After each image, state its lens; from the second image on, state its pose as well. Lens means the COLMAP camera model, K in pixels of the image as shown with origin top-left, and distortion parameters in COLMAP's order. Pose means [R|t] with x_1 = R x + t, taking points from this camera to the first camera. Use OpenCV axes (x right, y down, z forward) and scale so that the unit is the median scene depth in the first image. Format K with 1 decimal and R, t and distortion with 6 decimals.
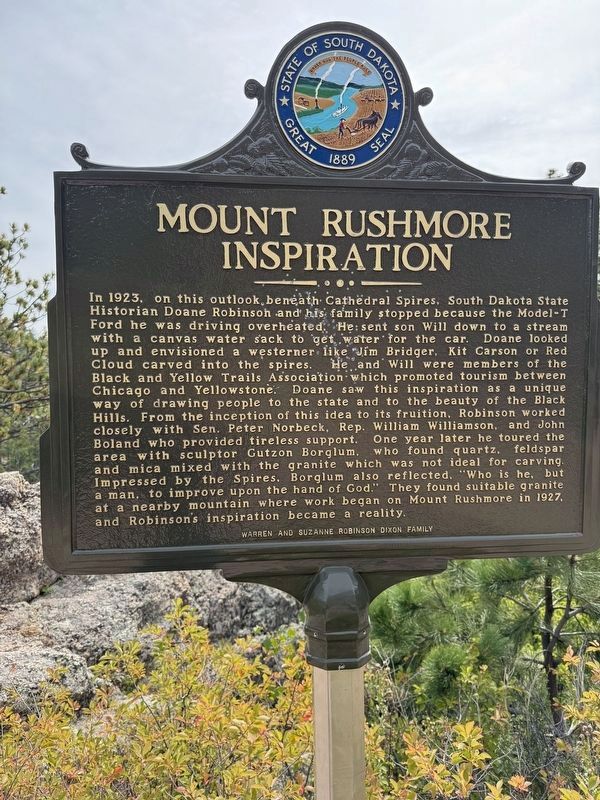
lens RADIAL K [[552.8, 0, 304.0], [0, 552.8, 396.0], [0, 0, 1]] dist [0.011124, 0.000697]
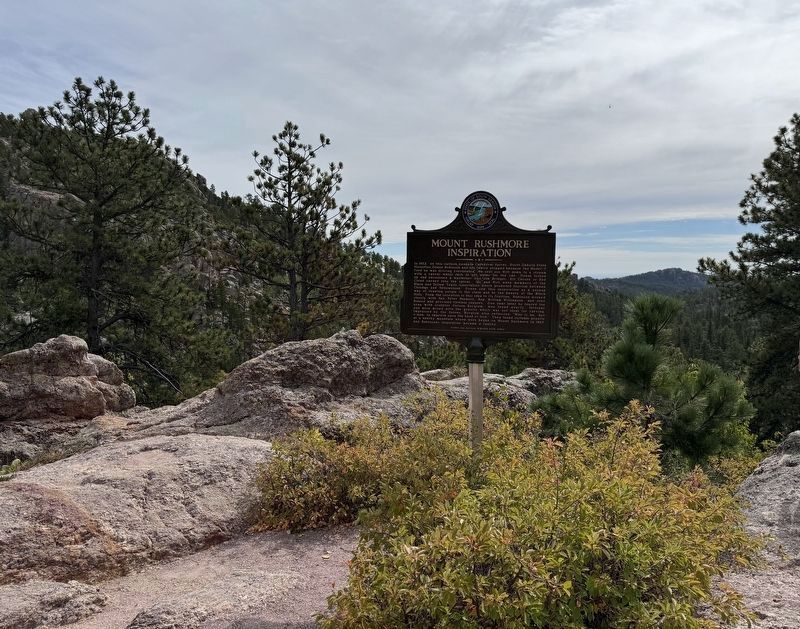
lens RADIAL K [[603.3, 0, 401.3], [0, 603.3, 314.6], [0, 0, 1]] dist [-0.002225, -0.000223]
pose [[0.952002, 0.041748, -0.303230, 0.792500], [-0.034819, 0.998995, 0.028223, 0.062366], [0.304104, -0.016310, 0.952499, -2.938988]]
